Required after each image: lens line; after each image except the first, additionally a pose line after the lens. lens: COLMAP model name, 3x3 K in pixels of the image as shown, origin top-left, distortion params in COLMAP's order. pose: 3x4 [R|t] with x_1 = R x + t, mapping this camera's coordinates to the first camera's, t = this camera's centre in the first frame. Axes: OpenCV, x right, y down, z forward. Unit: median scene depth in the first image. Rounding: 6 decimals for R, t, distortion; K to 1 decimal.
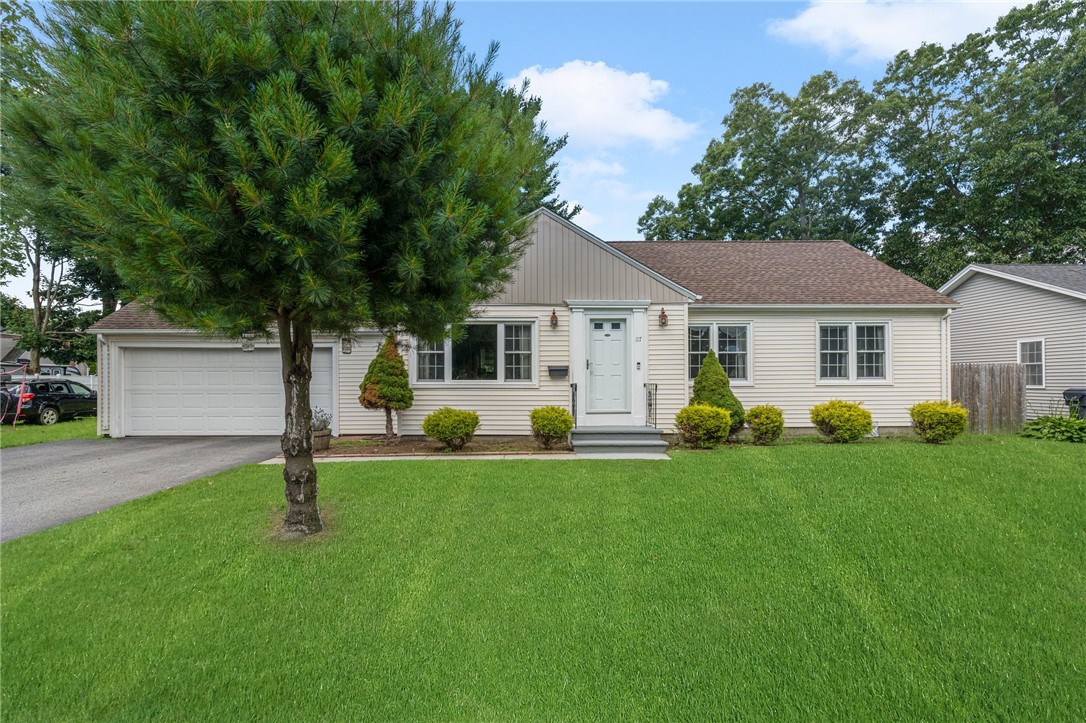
lens RADIAL K [[567.5, 0, 544.8], [0, 567.5, 378.3], [0, 0, 1]] dist [0.005331, 0.000492]
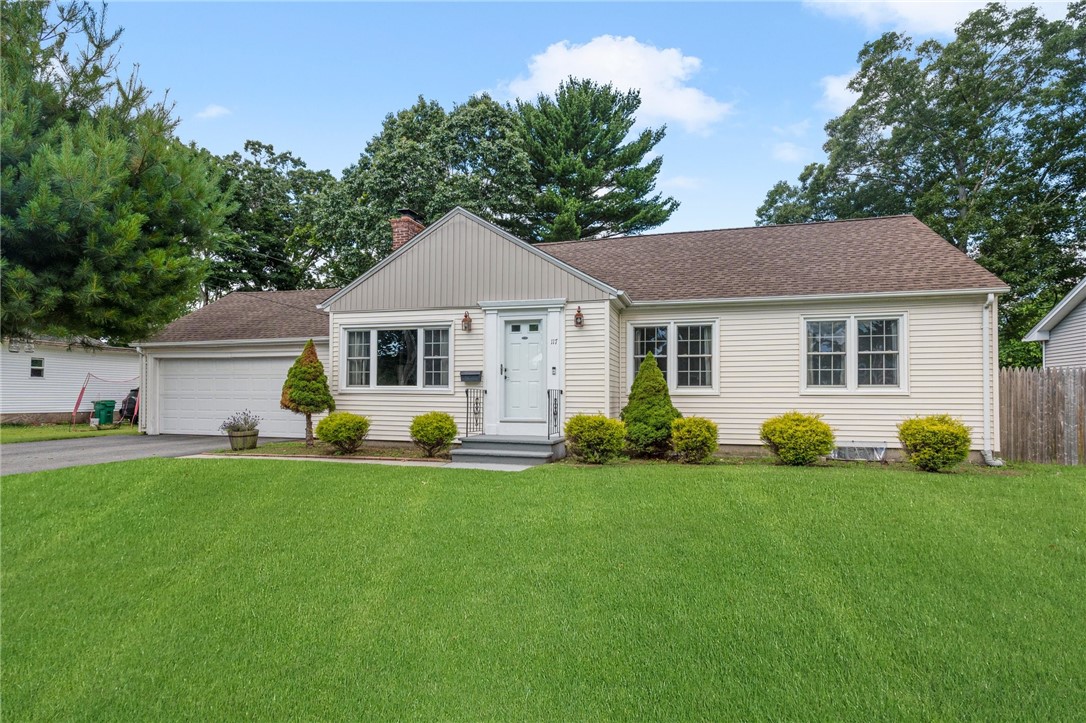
lens RADIAL K [[596.9, 0, 542.7], [0, 596.9, 380.7], [0, 0, 1]] dist [0.000148, 0.000852]
pose [[0.951212, 0.000390, -0.308537, 0.439572], [-0.006705, 0.999789, -0.019408, 0.012529], [0.308465, 0.020530, 0.951014, 0.082564]]
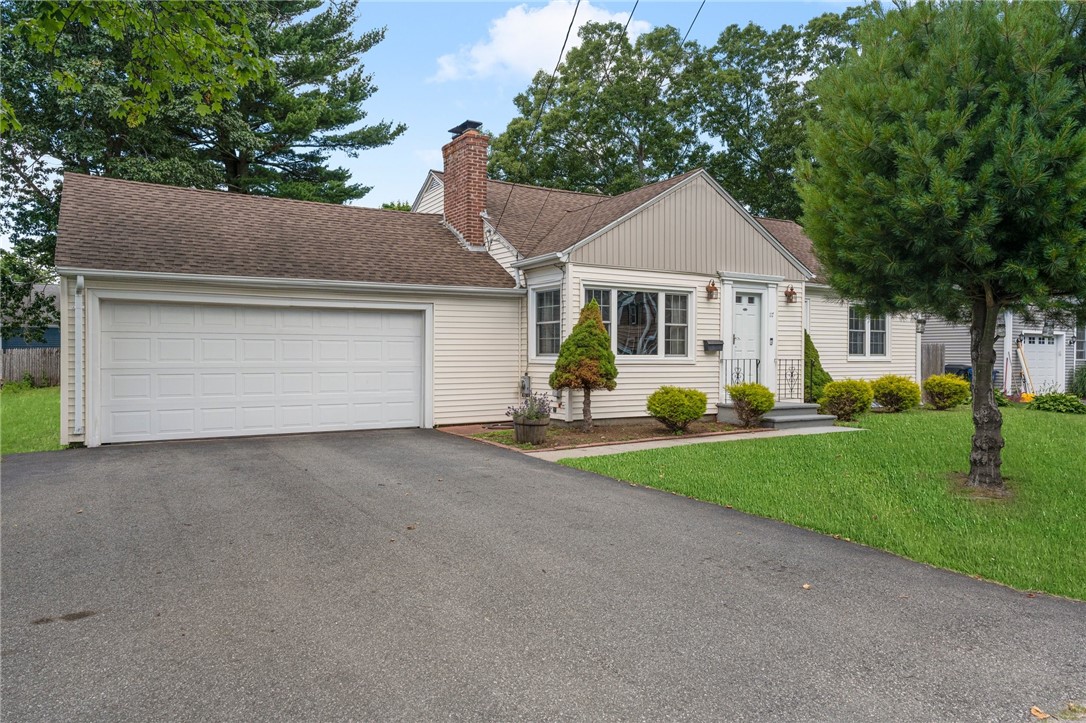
lens RADIAL K [[760.3, 0, 572.5], [0, 760.3, 361.9], [0, 0, 1]] dist [-0.005016, -0.001418]
pose [[0.850604, -0.000250, 0.525807, -0.825911], [-0.005447, 0.999942, 0.009287, 0.003357], [-0.525779, -0.010763, 0.850553, 0.047318]]
